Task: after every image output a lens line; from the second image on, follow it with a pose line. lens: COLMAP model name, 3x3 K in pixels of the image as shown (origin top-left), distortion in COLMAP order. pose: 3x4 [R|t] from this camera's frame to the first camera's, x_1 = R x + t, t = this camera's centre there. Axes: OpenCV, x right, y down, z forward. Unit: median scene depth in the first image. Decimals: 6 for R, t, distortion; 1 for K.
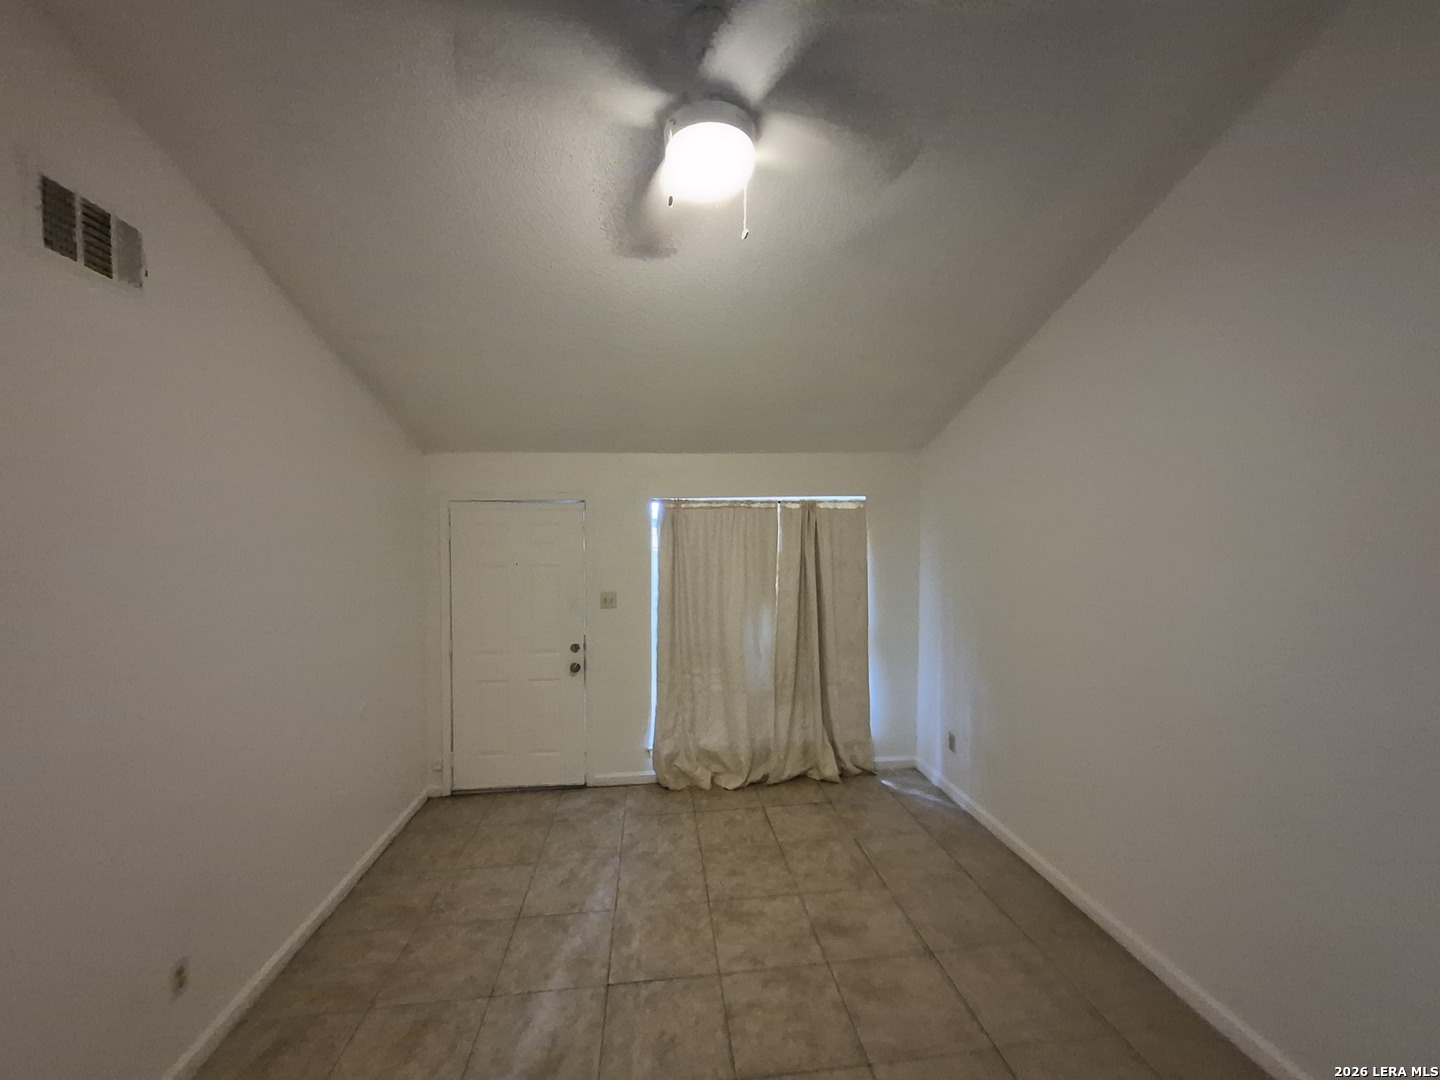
lens RADIAL K [[567.7, 0, 707.8], [0, 567.7, 544.7], [0, 0, 1]] dist [0.008833, -0.000116]
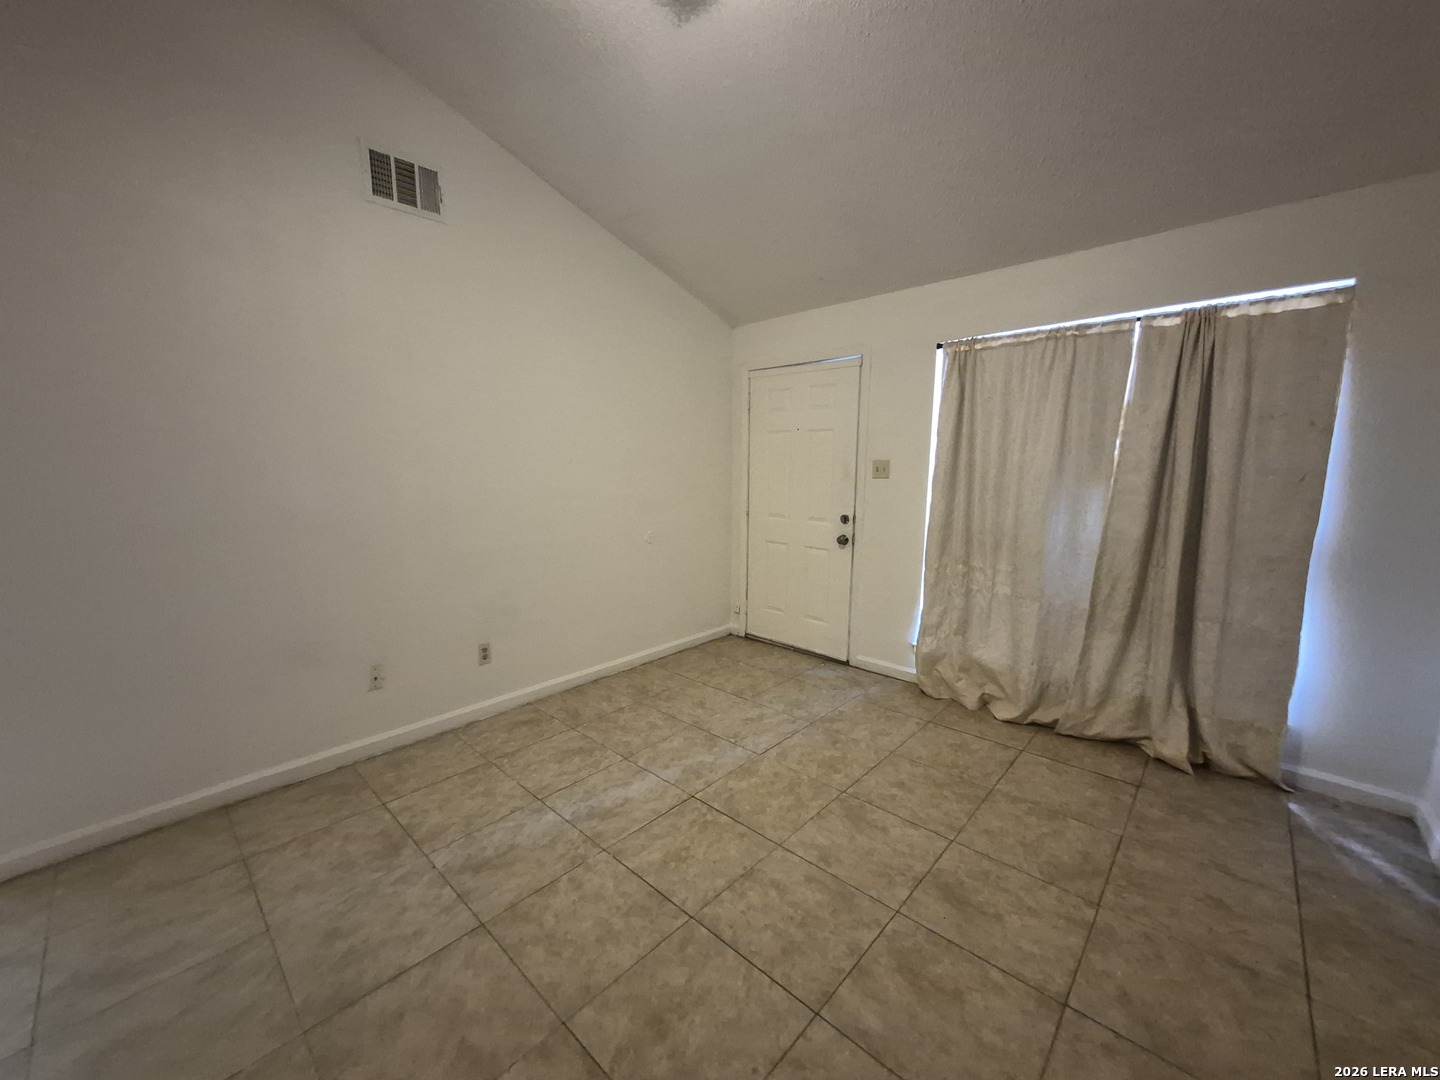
lens RADIAL K [[567.7, 0, 713.3], [0, 567.7, 543.0], [0, 0, 1]] dist [0.008833, -0.000116]
pose [[0.648471, 0.118180, -0.752010, 0.339421], [-0.019806, 0.990161, 0.138526, 0.095475], [0.760981, -0.074936, 0.644432, 0.226119]]
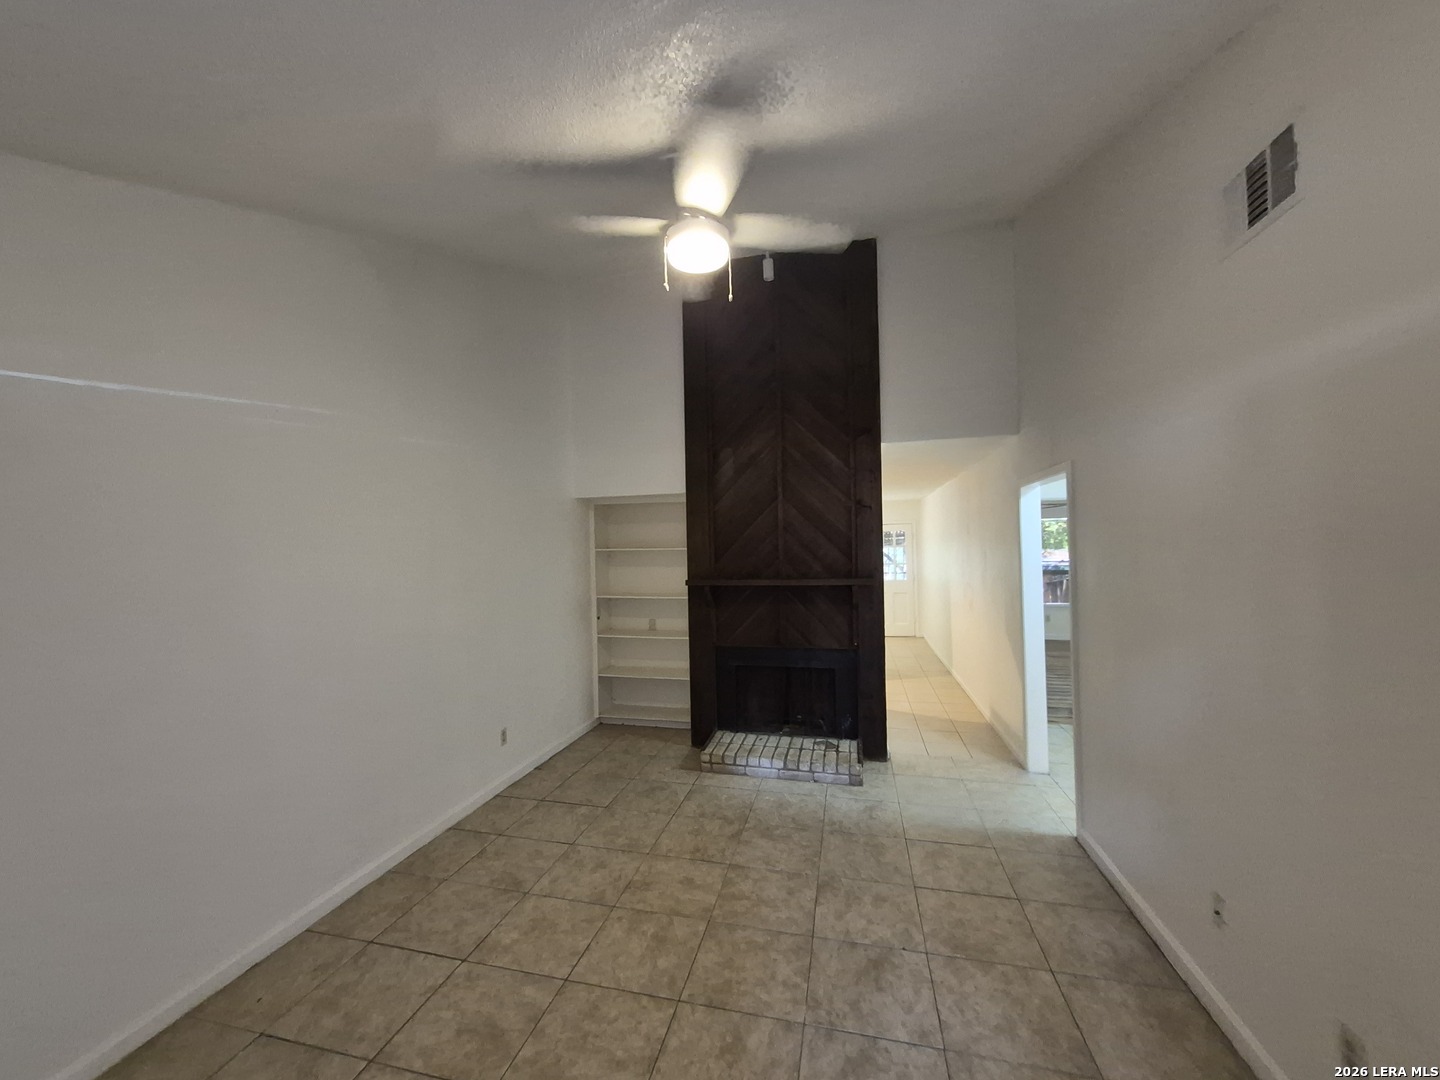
lens RADIAL K [[567.7, 0, 712.4], [0, 567.7, 538.4], [0, 0, 1]] dist [0.008833, -0.000116]
pose [[-0.937578, 0.038969, 0.345586, -0.206433], [0.041443, 0.999141, -0.000229, 0.020953], [-0.345298, 0.014107, -0.938387, 0.965538]]
